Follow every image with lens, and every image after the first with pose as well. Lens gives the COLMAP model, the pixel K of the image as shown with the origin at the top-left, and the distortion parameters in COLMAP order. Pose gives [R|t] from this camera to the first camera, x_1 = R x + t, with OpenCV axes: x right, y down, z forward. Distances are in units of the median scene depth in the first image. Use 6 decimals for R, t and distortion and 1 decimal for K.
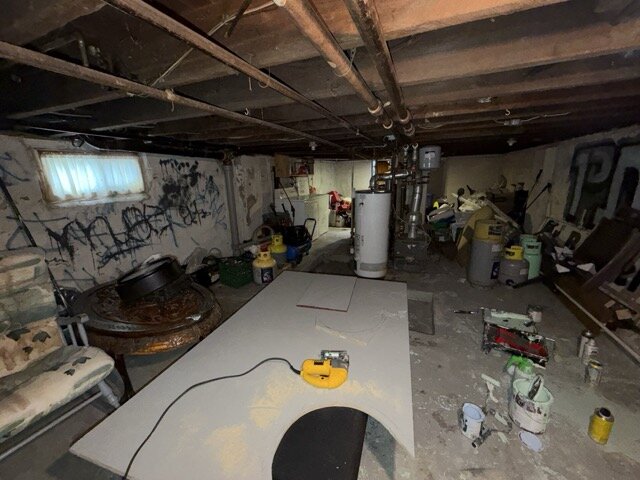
lens RADIAL K [[255.2, 0, 318.3], [0, 255.2, 238.4], [0, 0, 1]] dist [0.000421, 0.000154]
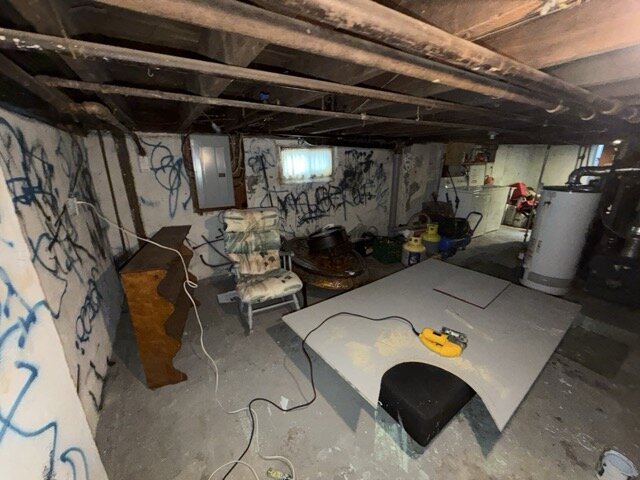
lens RADIAL K [[255.2, 0, 318.3], [0, 255.2, 238.4], [0, 0, 1]] dist [0.000421, 0.000154]
pose [[0.811448, 0.189353, -0.552900, 0.052516], [-0.154484, 0.981903, 0.109550, 0.002624], [0.563637, -0.003480, 0.826015, -0.123071]]
